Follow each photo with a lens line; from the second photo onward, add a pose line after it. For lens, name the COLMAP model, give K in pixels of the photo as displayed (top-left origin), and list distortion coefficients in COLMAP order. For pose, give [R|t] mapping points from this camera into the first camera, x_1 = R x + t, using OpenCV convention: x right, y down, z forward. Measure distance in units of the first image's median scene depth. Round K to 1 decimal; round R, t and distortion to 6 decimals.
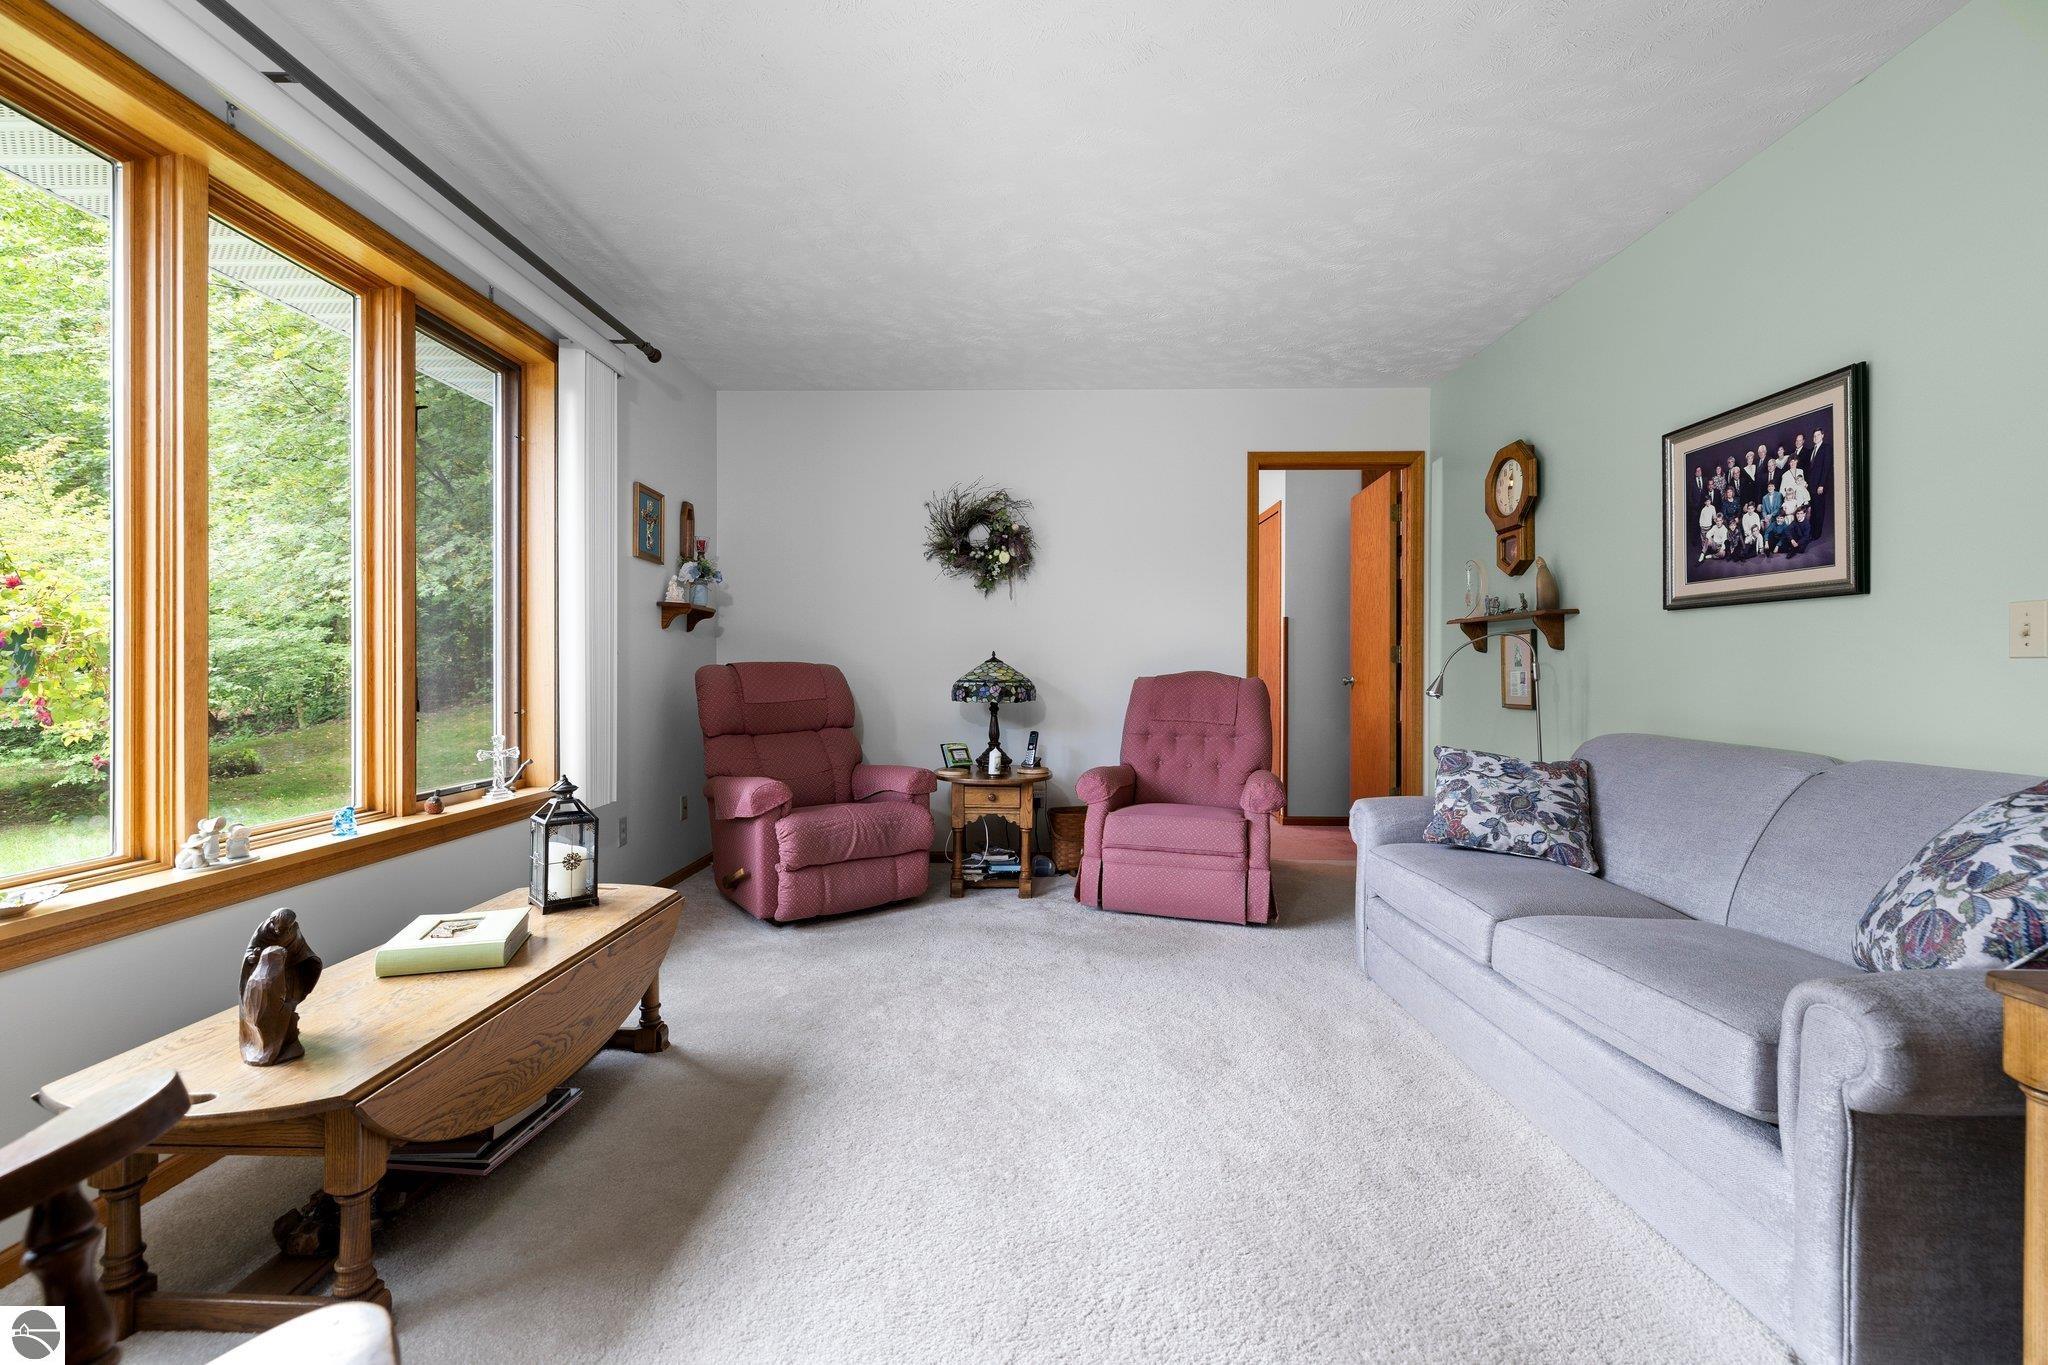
lens RADIAL K [[851.6, 0, 1020.2], [0, 851.6, 673.0], [0, 0, 1]] dist [0.000539, -0.000071]
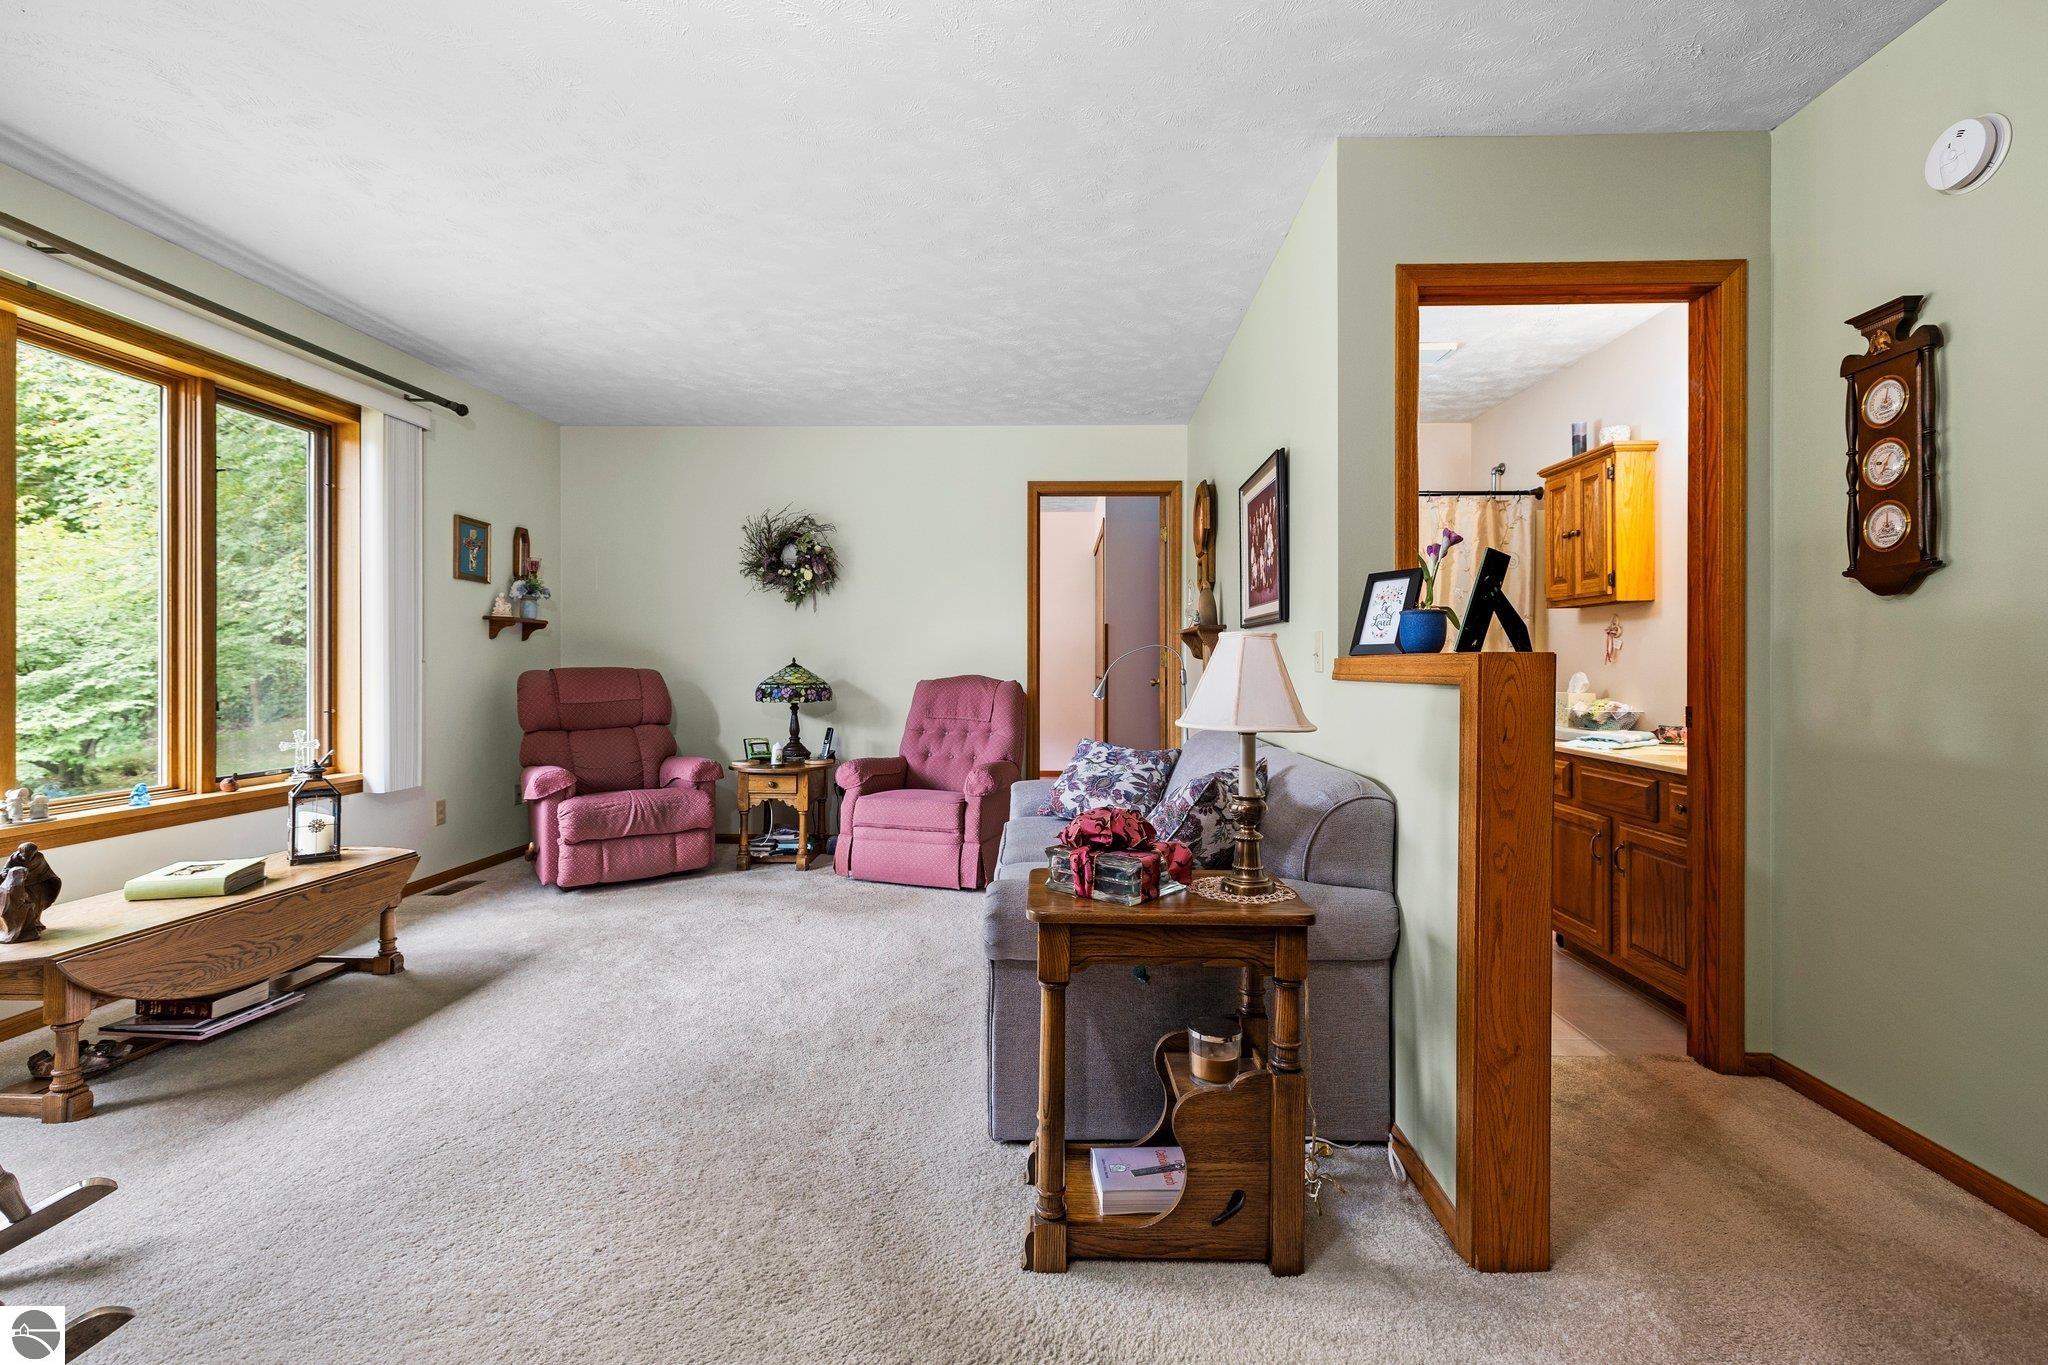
lens RADIAL K [[866.4, 0, 1017.3], [0, 866.4, 669.6], [0, 0, 1]] dist [0.001931, 0.000144]
pose [[0.999986, -0.000336, 0.005210, 0.302524], [0.000342, 0.999999, -0.001162, -0.009185], [-0.005209, 0.001164, 0.999986, -0.188145]]
